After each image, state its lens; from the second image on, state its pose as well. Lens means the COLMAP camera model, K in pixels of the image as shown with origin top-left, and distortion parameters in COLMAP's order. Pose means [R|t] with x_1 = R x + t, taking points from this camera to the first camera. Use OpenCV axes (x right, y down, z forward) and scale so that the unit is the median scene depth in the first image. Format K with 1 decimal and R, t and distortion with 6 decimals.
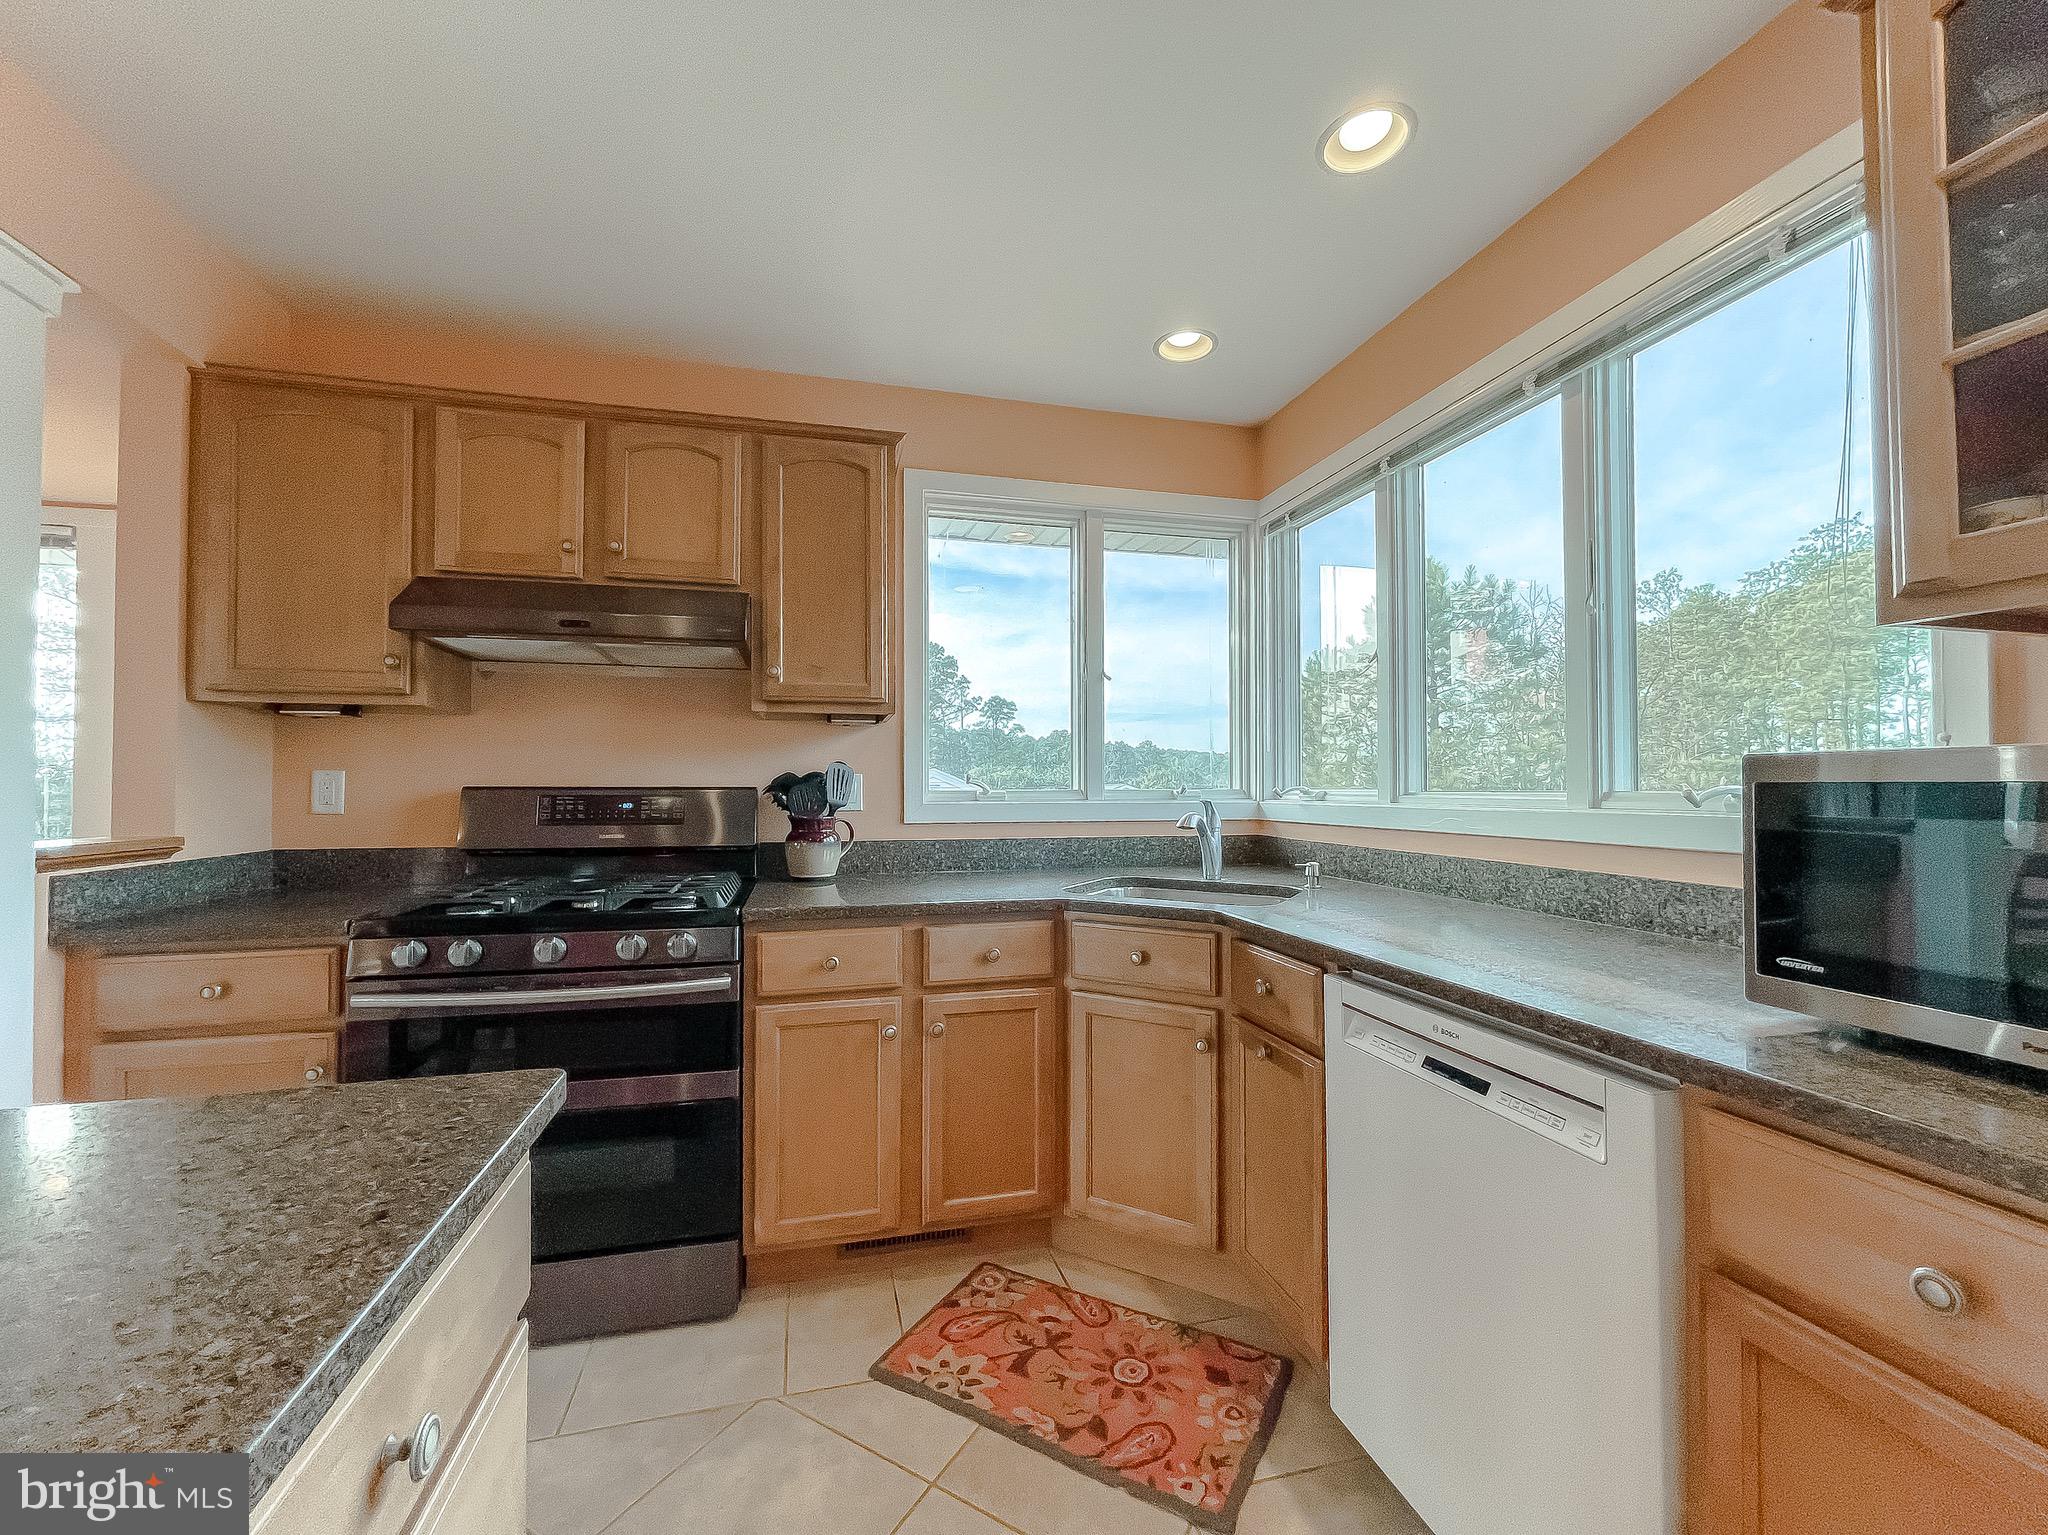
lens RADIAL K [[829.7, 0, 1013.3], [0, 829.7, 773.7], [0, 0, 1]] dist [-0.003755, -0.000103]
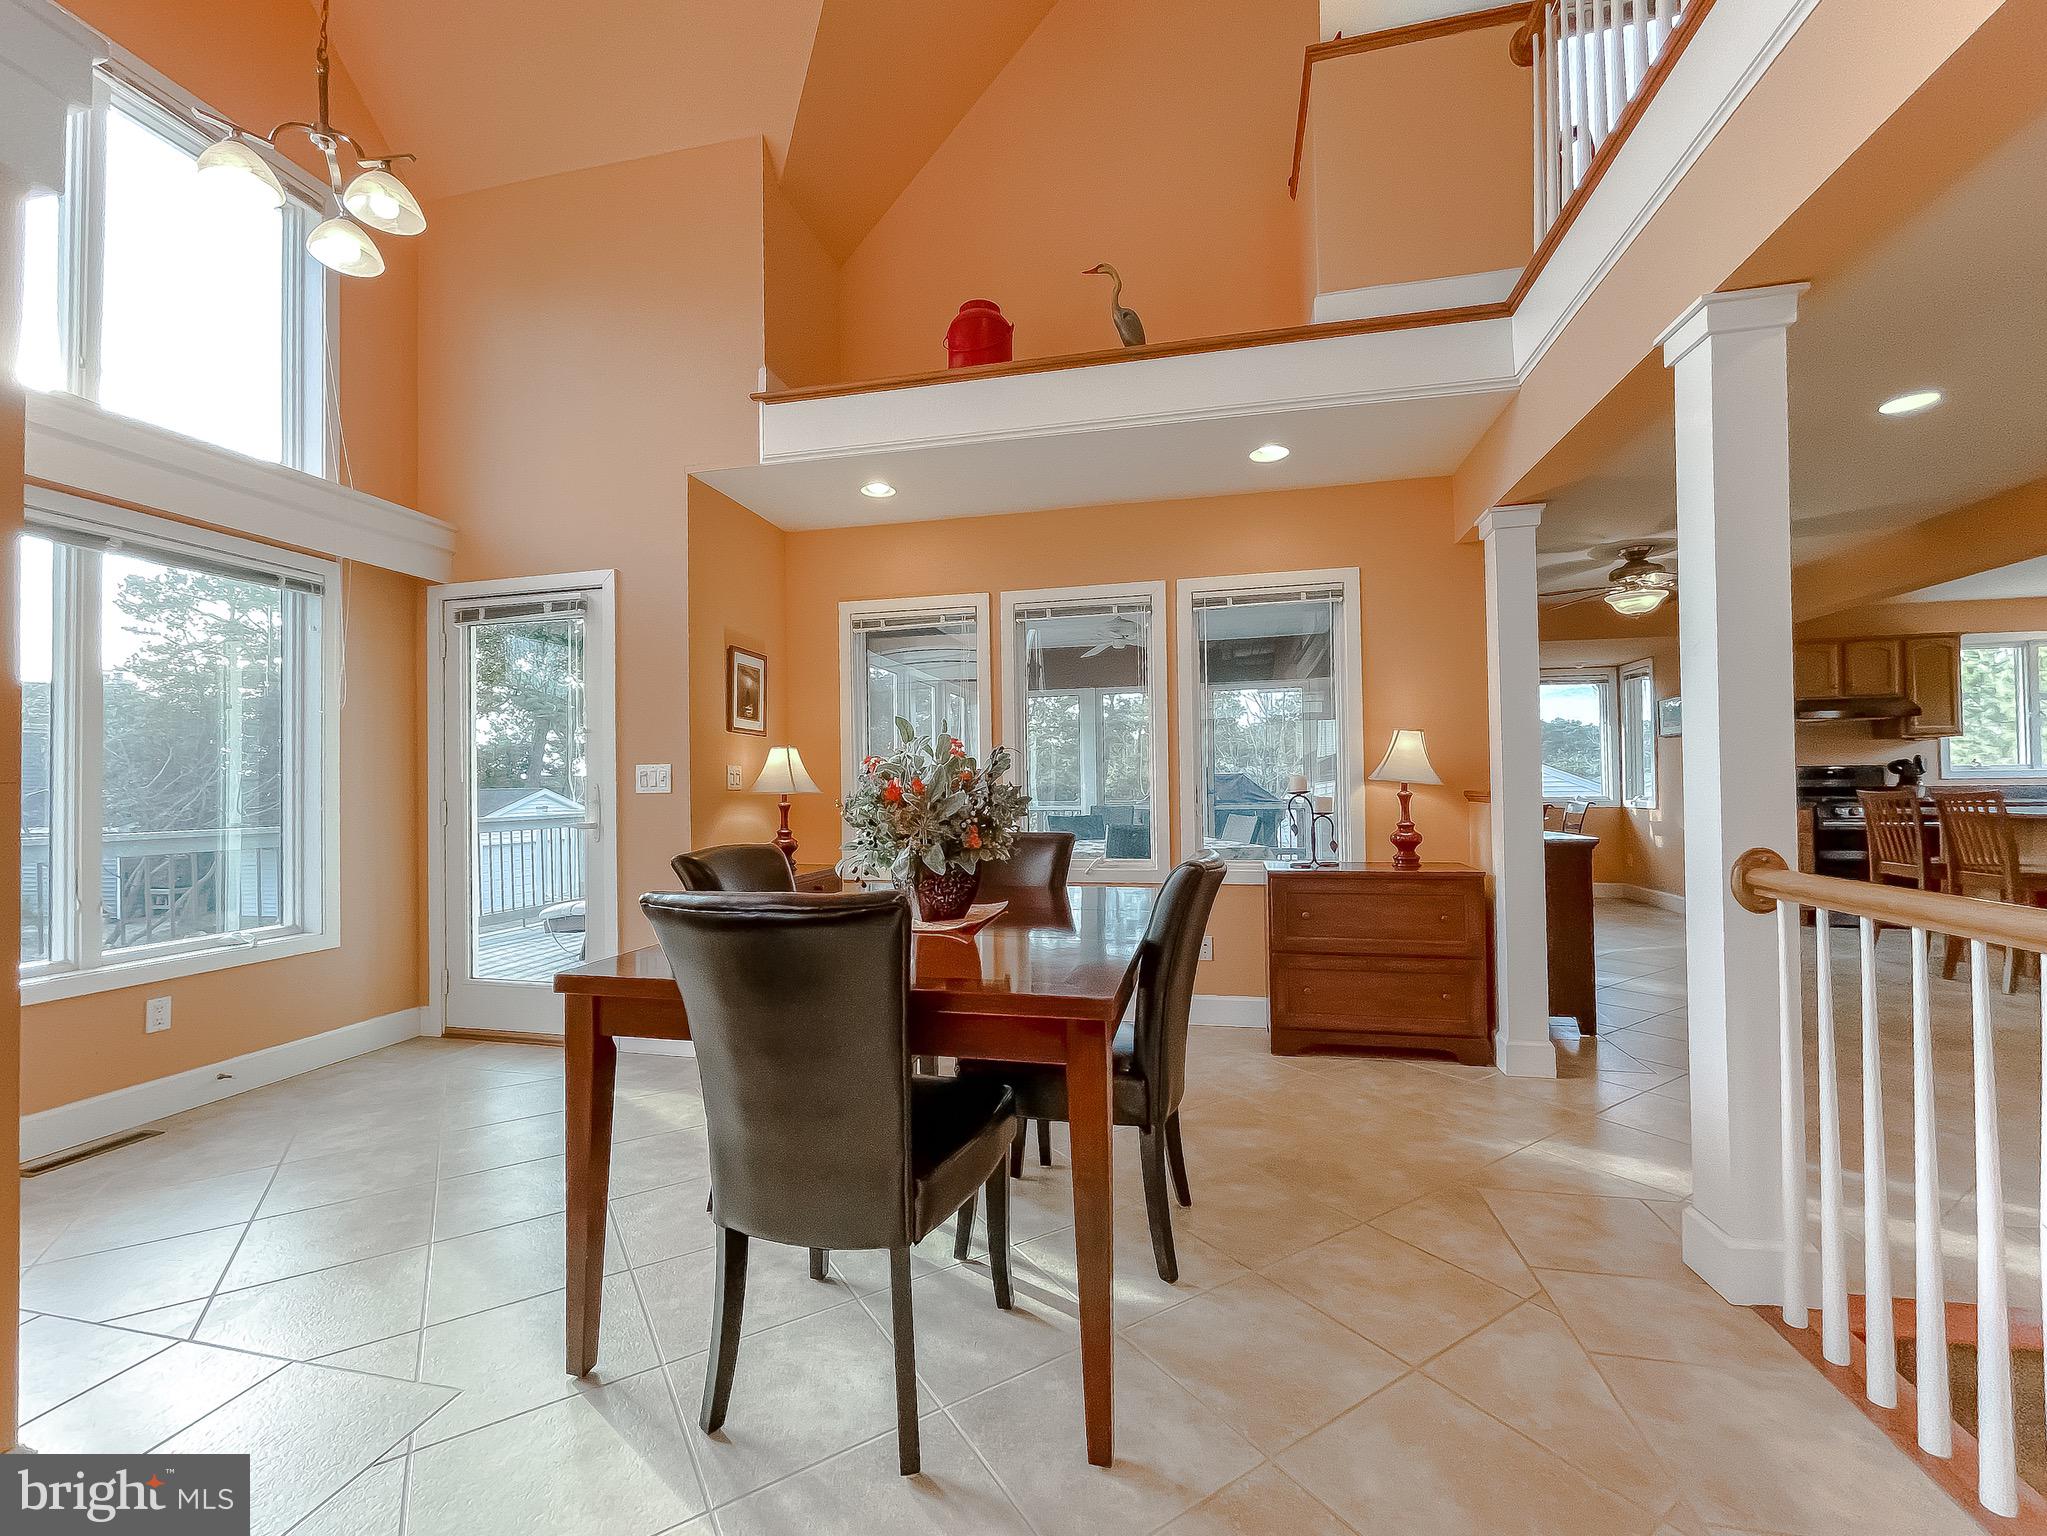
lens RADIAL K [[855.1, 0, 1011.9], [0, 855.1, 776.8], [0, 0, 1]] dist [0.000357, 0.000130]
pose [[0.891575, -0.017005, -0.452553, -1.578328], [0.021317, 0.999763, 0.004429, -0.018515], [0.452370, -0.013595, 0.891727, -2.762825]]
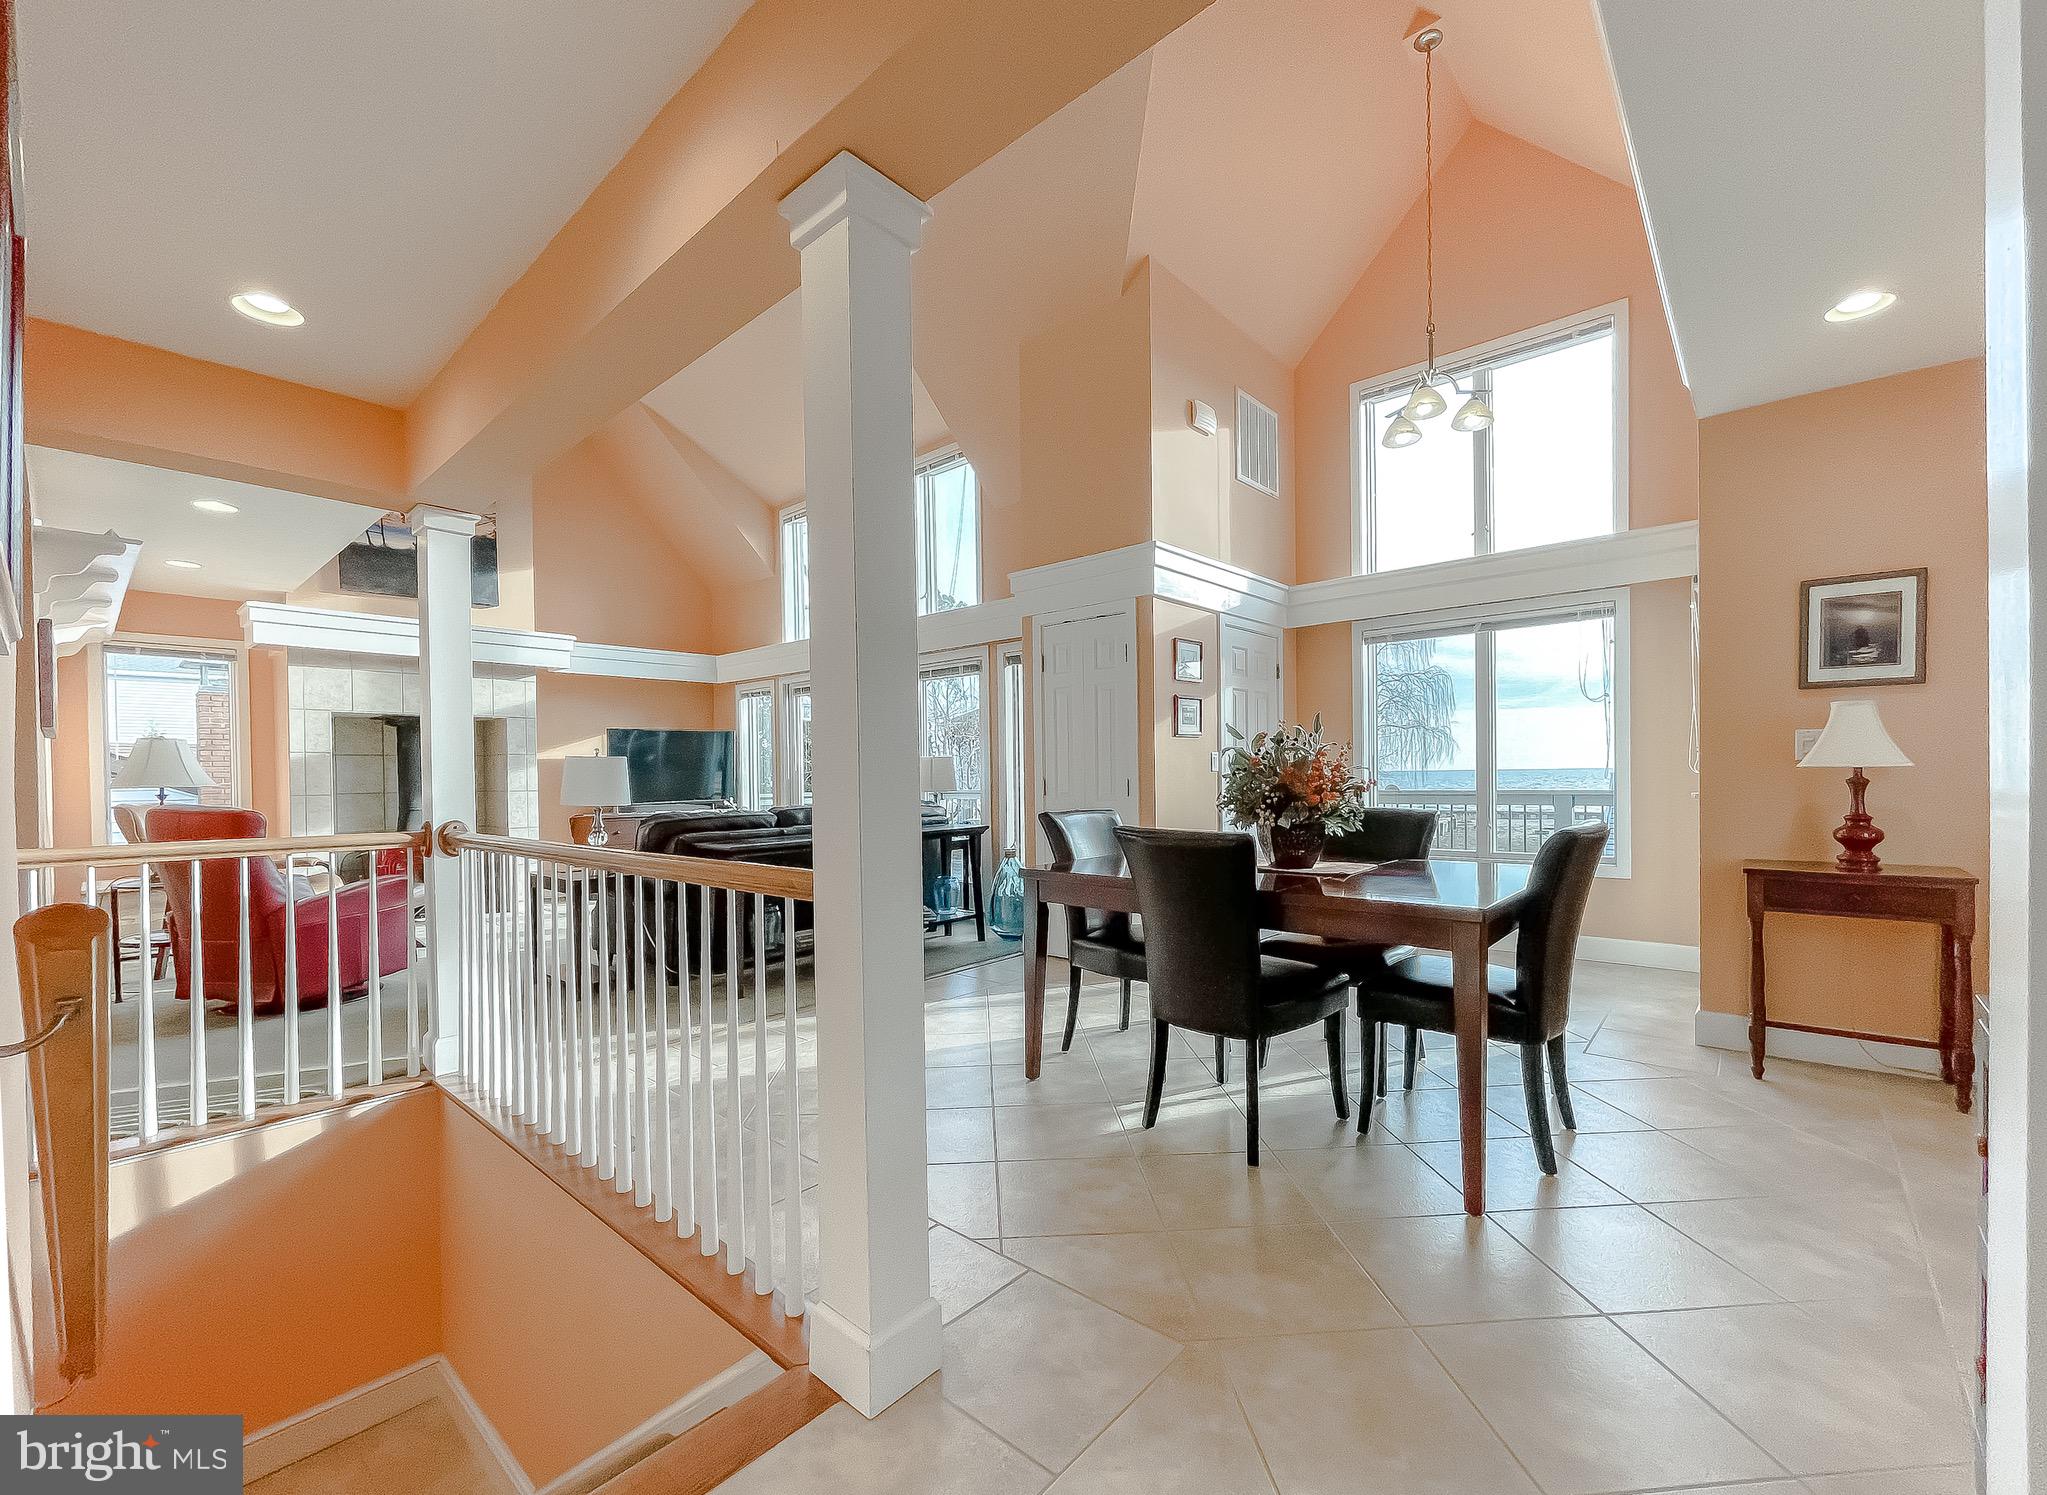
lens RADIAL K [[853.3, 0, 1023.4], [0, 853.3, 781.9], [0, 0, 1]] dist [-0.001734, 0.000056]
pose [[-0.825422, 0.016573, -0.564273, -1.061610], [0.024263, 0.999687, -0.006130, 0.012705], [0.563995, -0.018751, -0.825565, -1.147591]]
